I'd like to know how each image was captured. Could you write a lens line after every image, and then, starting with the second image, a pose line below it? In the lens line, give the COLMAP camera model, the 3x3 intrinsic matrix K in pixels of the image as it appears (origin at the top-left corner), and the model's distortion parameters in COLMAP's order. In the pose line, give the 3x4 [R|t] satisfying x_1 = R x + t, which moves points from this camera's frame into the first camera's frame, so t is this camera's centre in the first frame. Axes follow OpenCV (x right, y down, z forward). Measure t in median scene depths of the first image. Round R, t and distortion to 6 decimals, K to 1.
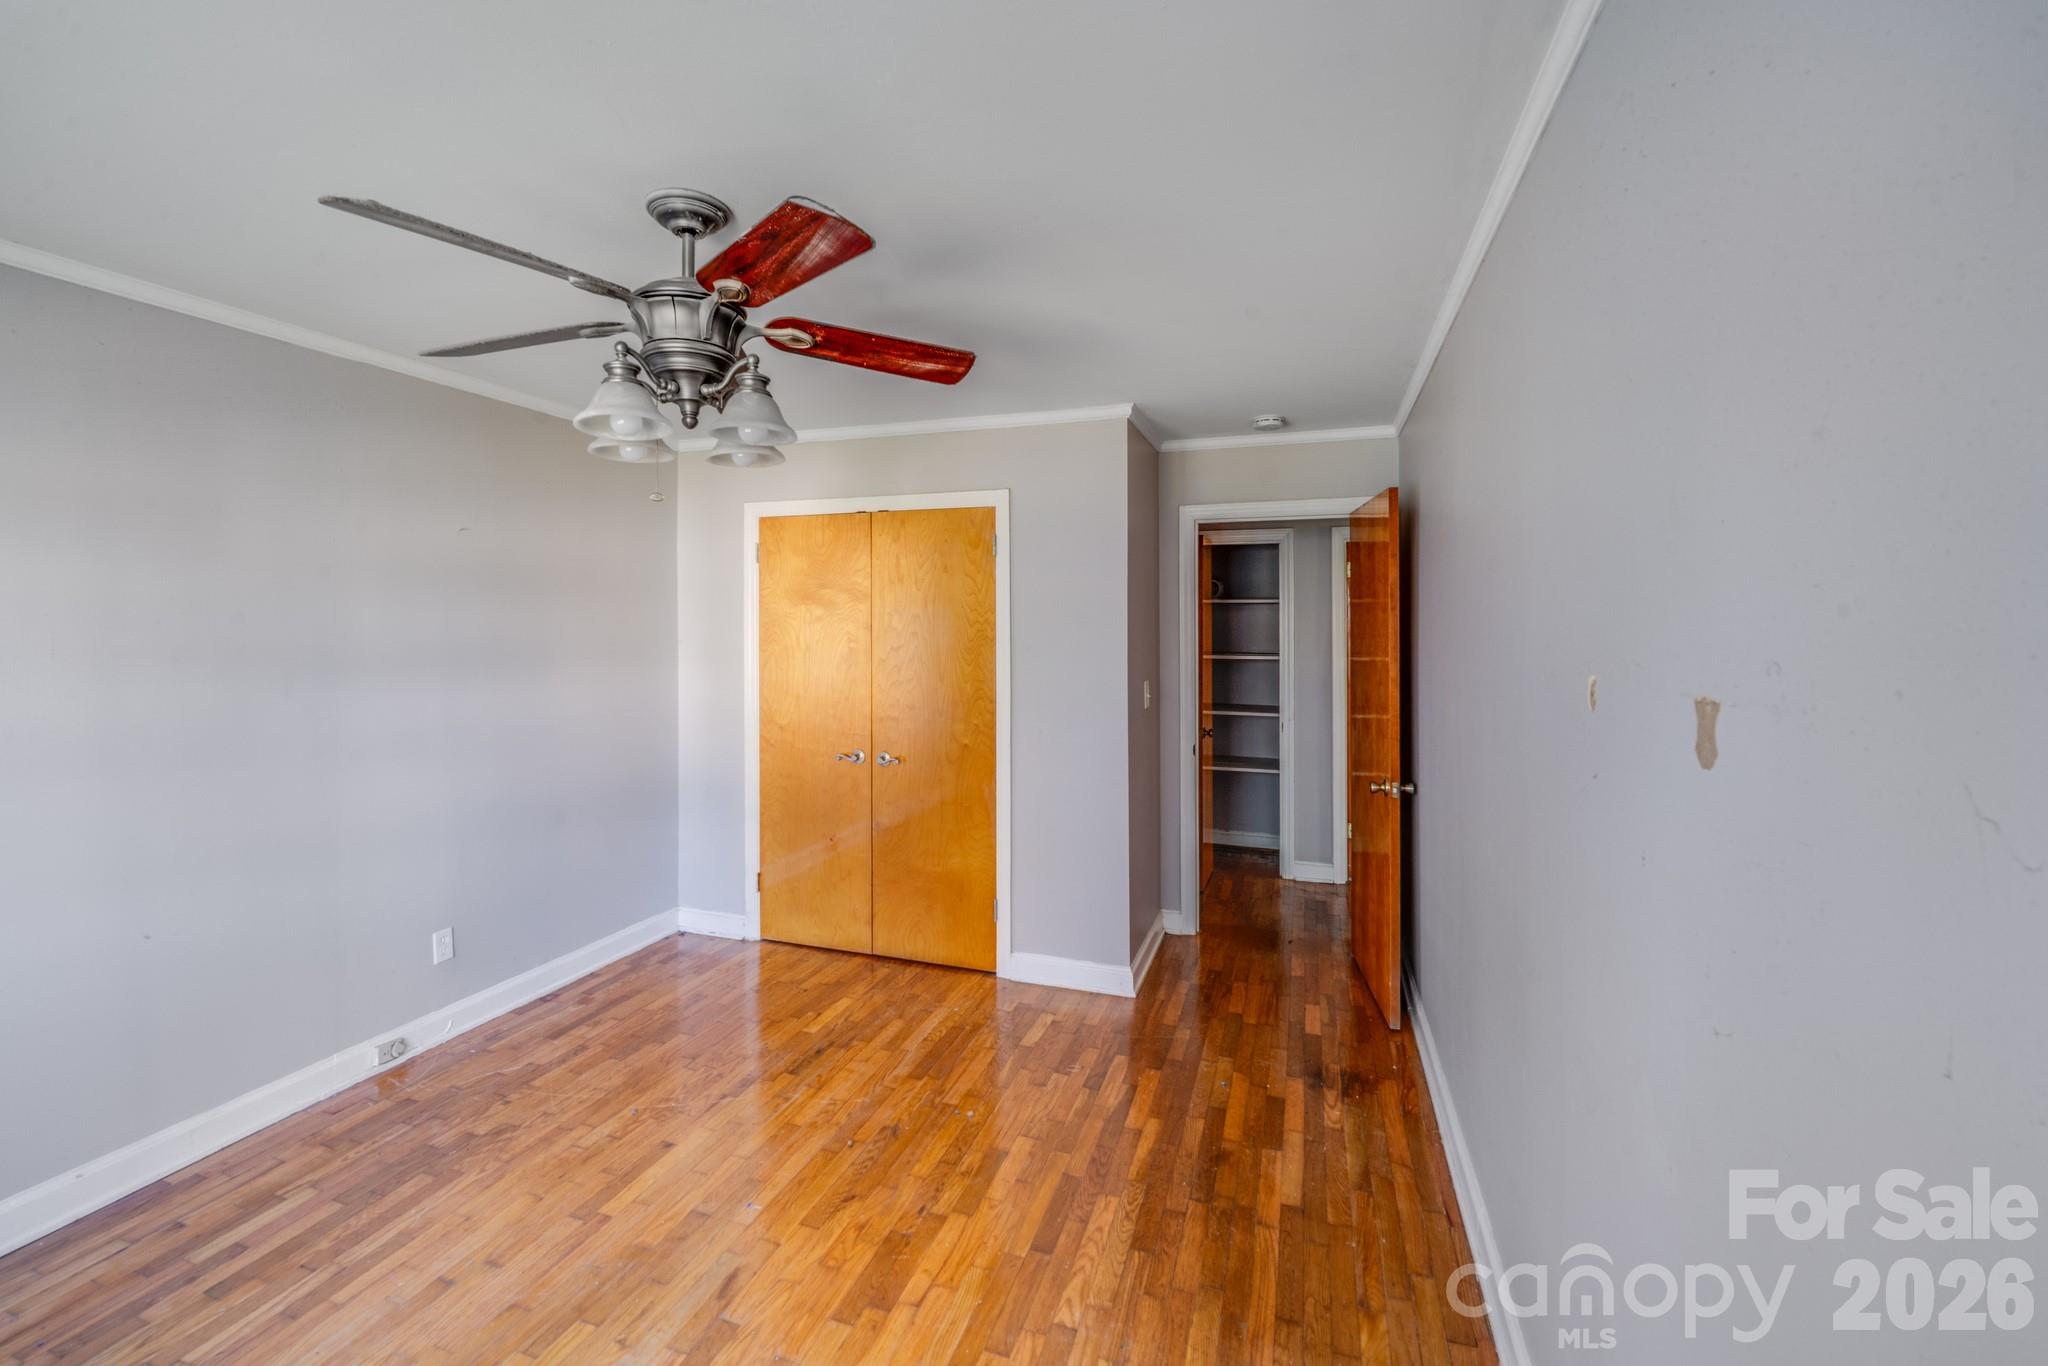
lens RADIAL K [[835.7, 0, 996.6], [0, 835.7, 619.7], [0, 0, 1]] dist [-0.010840, -0.000749]
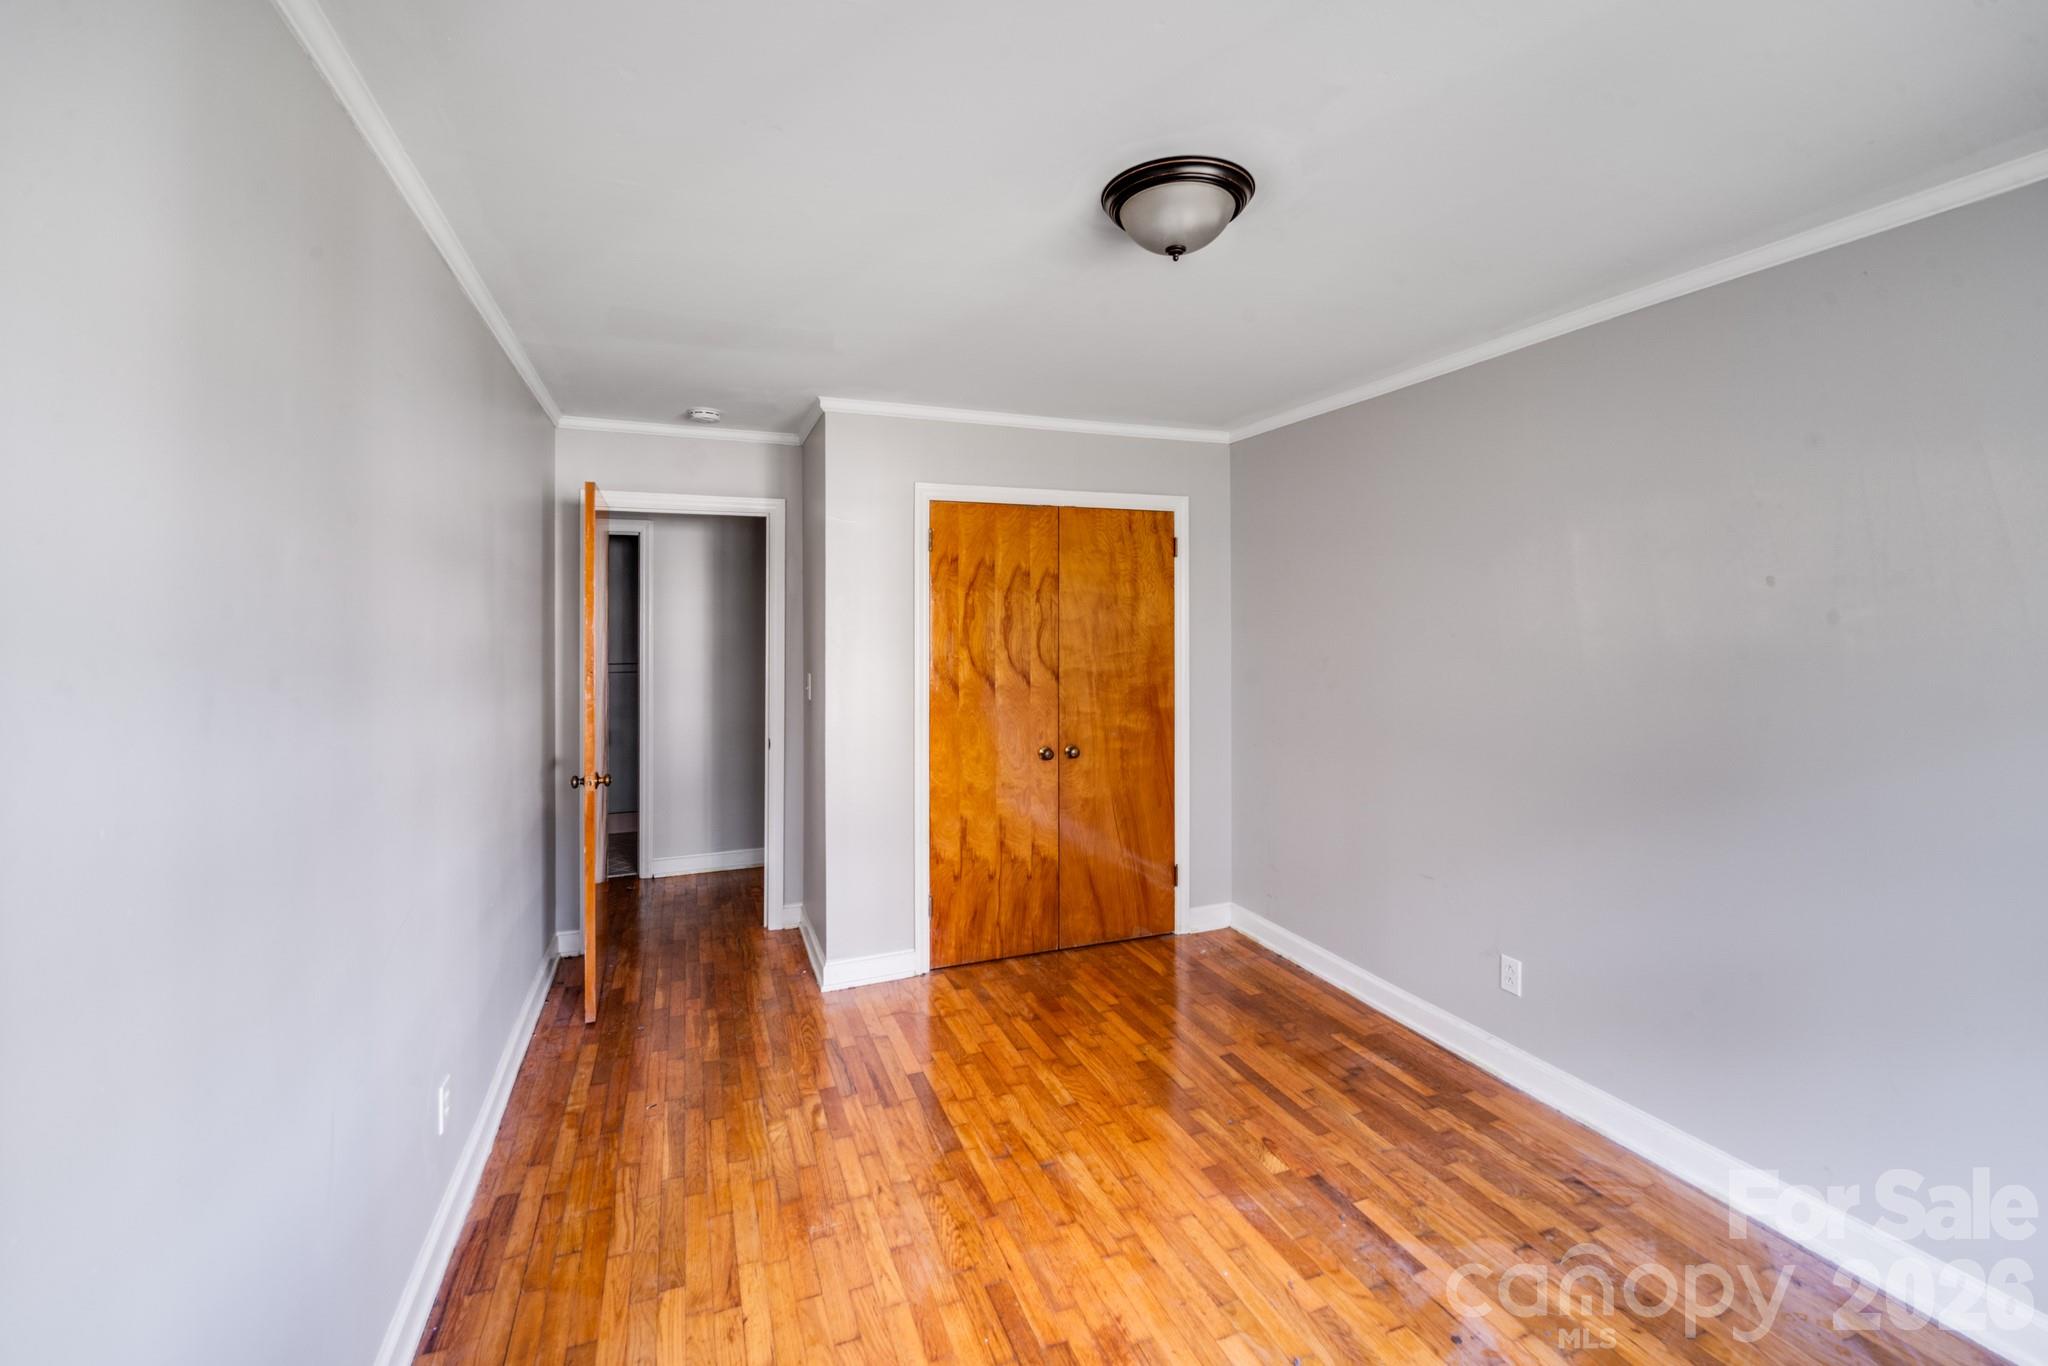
lens RADIAL K [[835.7, 0, 960.0], [0, 835.7, 624.7], [0, 0, 1]] dist [-0.010840, -0.000749]
pose [[0.781719, -0.007588, 0.623584, -0.861066], [-0.002012, 0.999890, 0.014690, -0.001389], [-0.623627, -0.012738, 0.781618, 0.293054]]
